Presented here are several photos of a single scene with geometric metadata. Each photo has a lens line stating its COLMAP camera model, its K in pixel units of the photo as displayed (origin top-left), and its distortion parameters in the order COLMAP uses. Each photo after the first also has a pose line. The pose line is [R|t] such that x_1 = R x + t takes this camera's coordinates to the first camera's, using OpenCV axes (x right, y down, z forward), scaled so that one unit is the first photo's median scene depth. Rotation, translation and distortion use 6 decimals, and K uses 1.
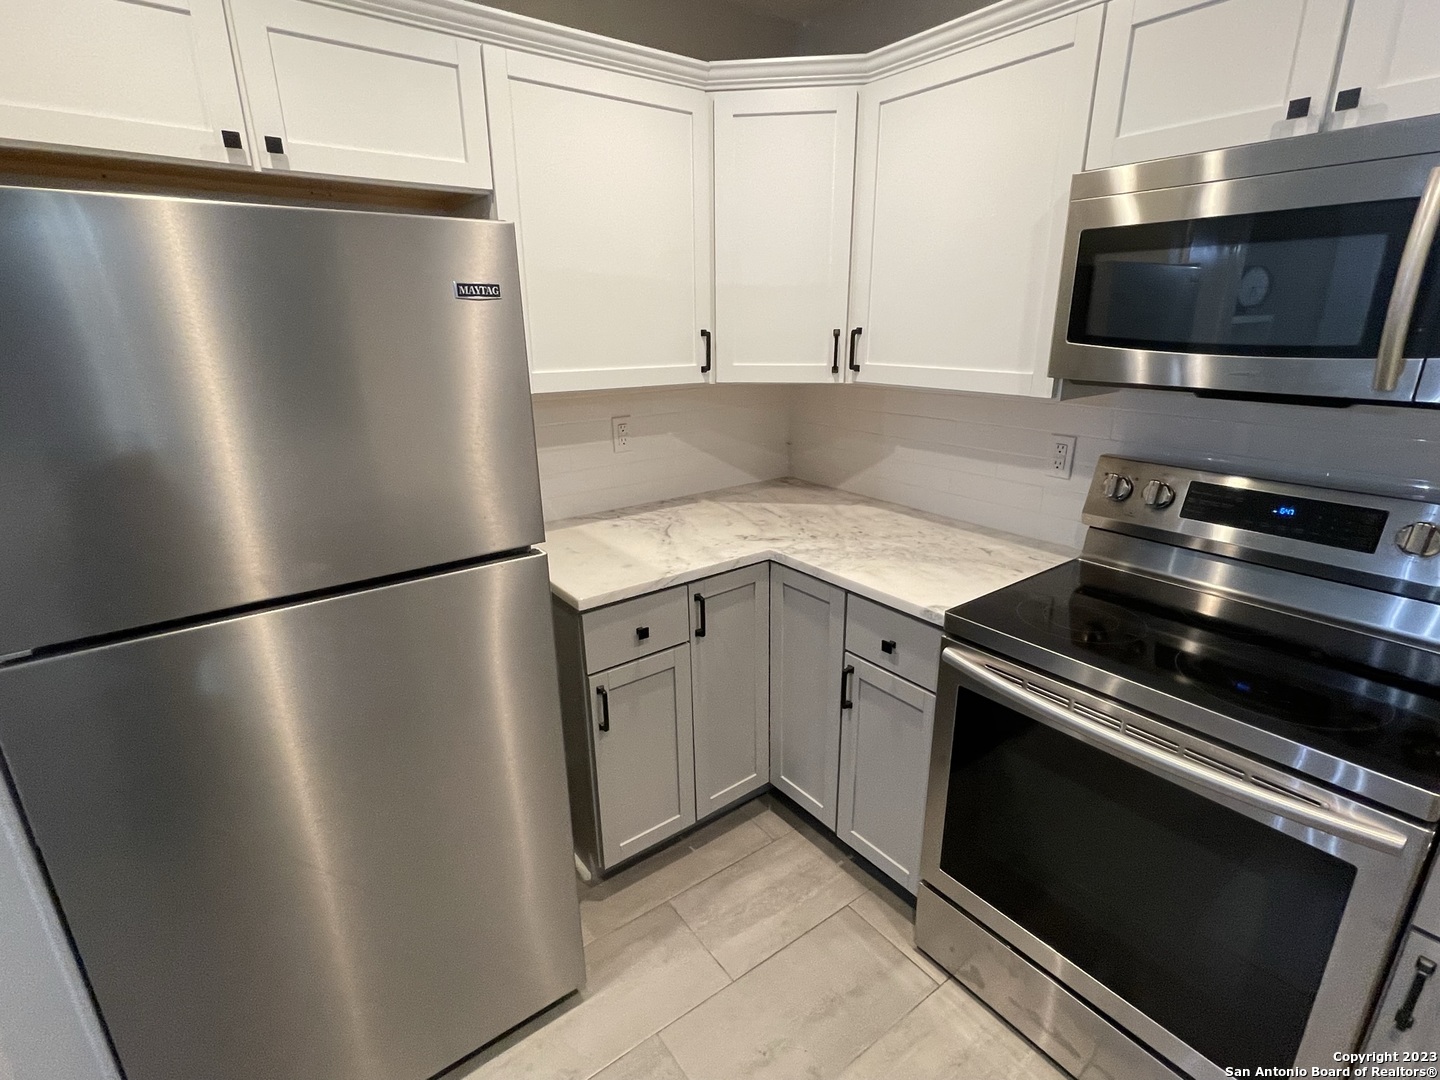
lens RADIAL K [[693.8, 0, 720.0], [0, 693.8, 540.0], [0, 0, 1]] dist [0.000785, 0.000412]
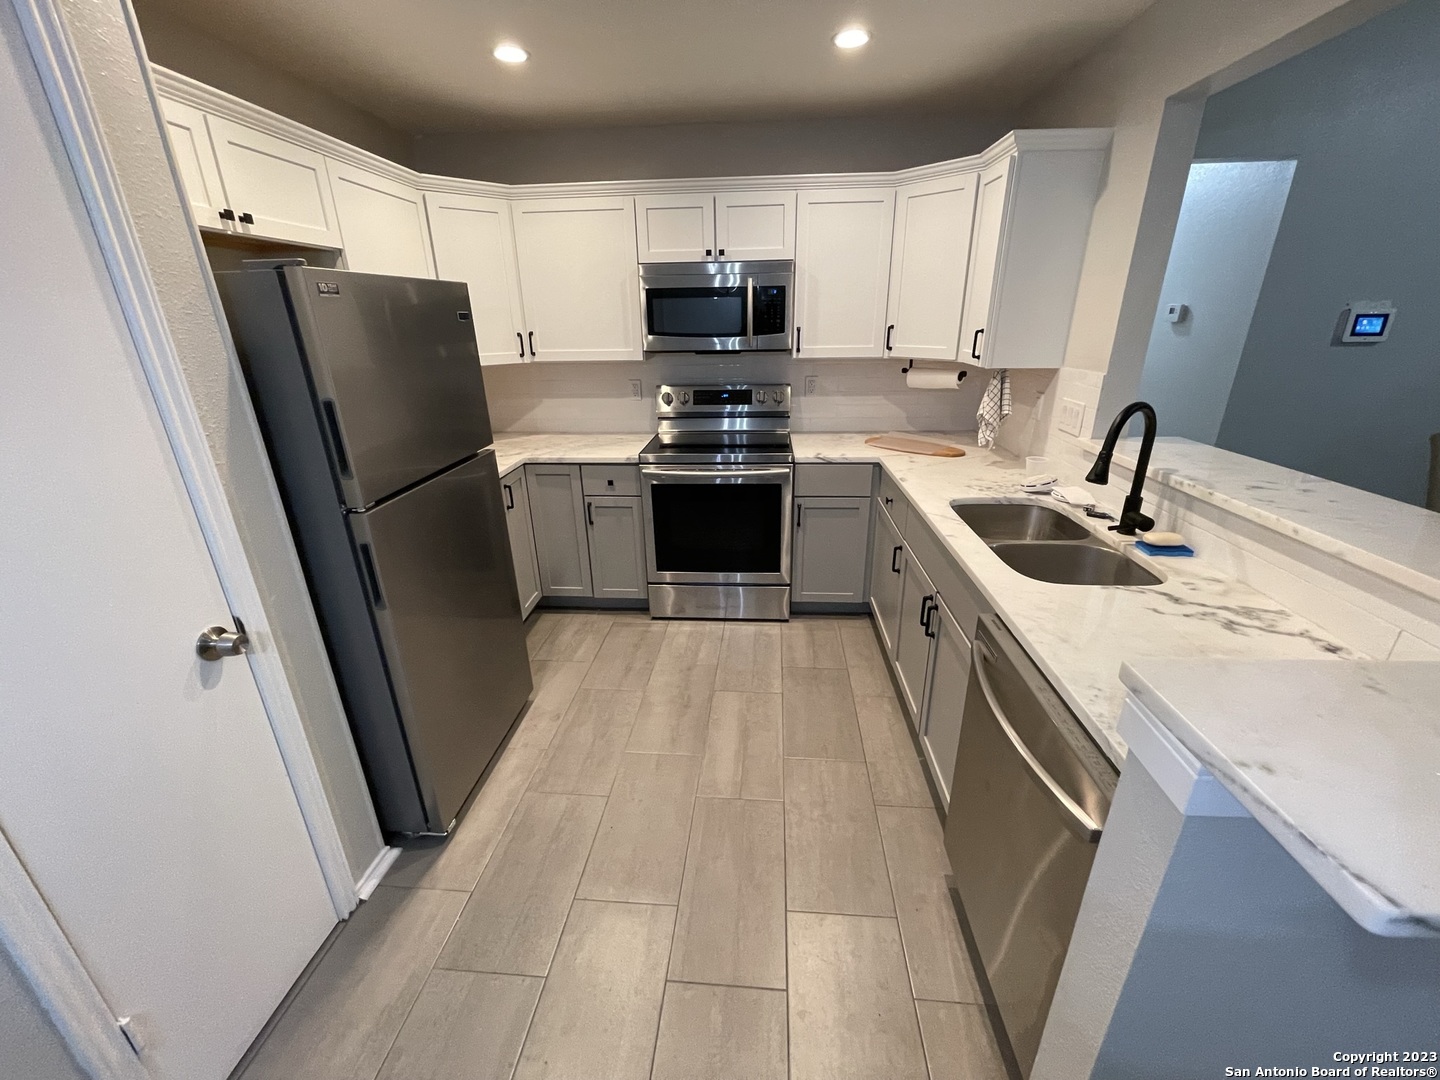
lens RADIAL K [[586.1, 0, 720.8], [0, 586.1, 537.2], [0, 0, 1]] dist [0.002971, 0.000209]
pose [[0.656970, -0.270857, 0.703582, -0.789344], [0.241427, 0.959674, 0.144012, 0.128290], [-0.714216, 0.075252, 0.695869, -0.445907]]
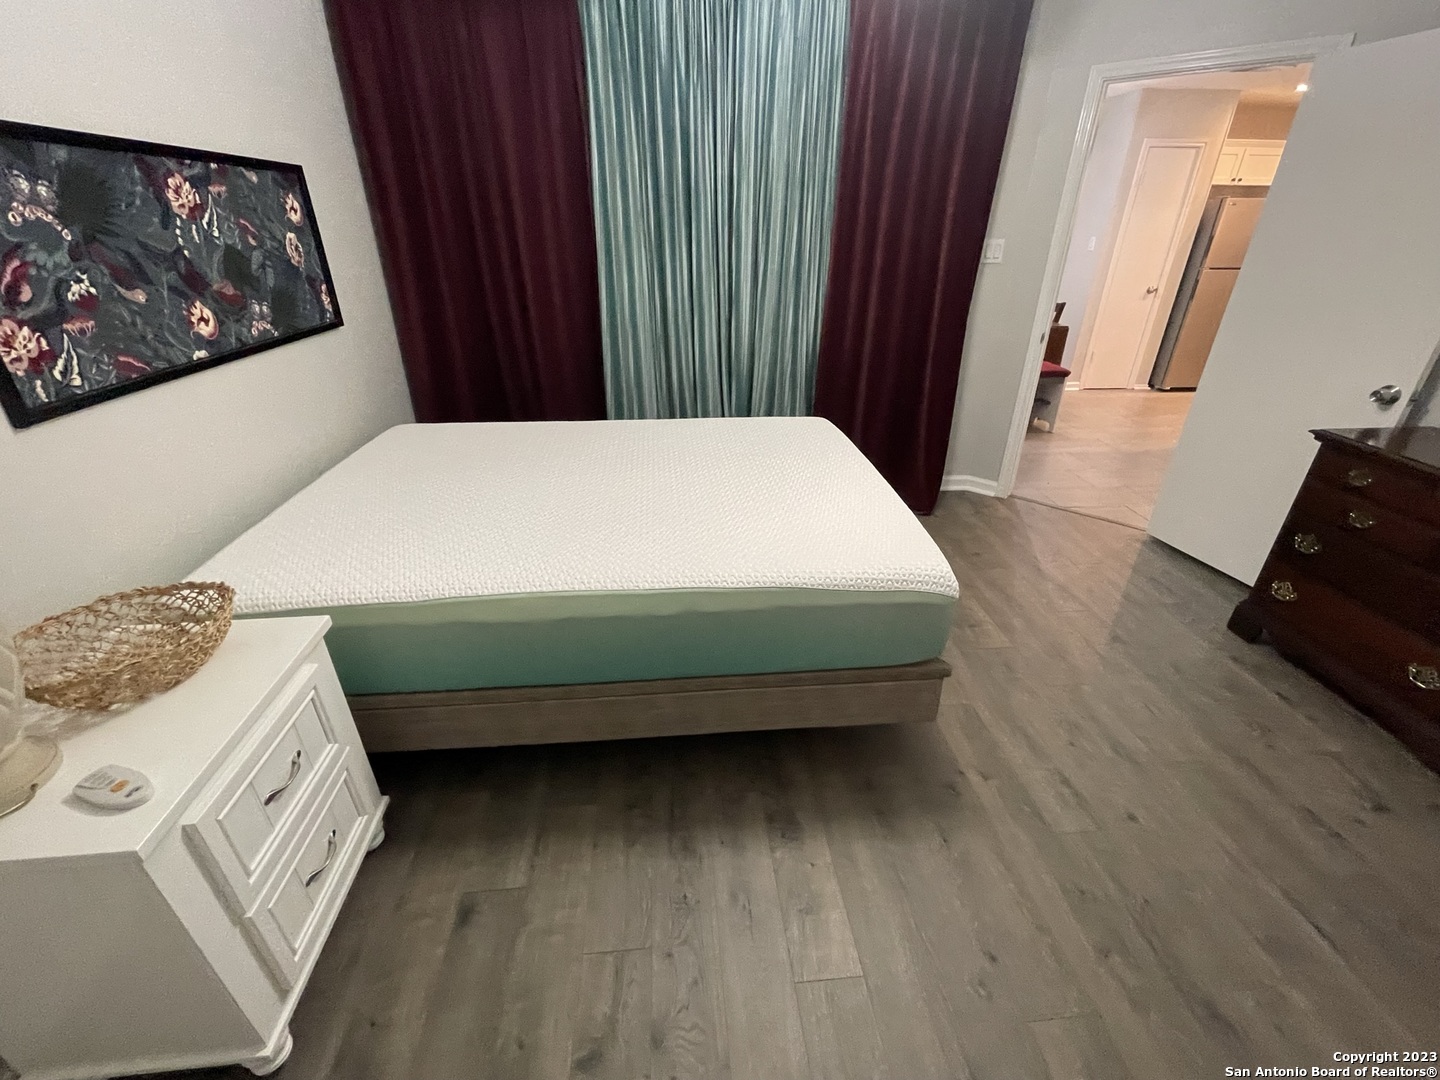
lens RADIAL K [[586.1, 0, 720.8], [0, 586.1, 537.2], [0, 0, 1]] dist [0.002971, 0.000209]
pose [[0.848307, 0.257015, -0.462945, -0.882632], [-0.170074, 0.960227, 0.221447, 1.158218], [0.501448, -0.109120, 0.858279, -3.476142]]
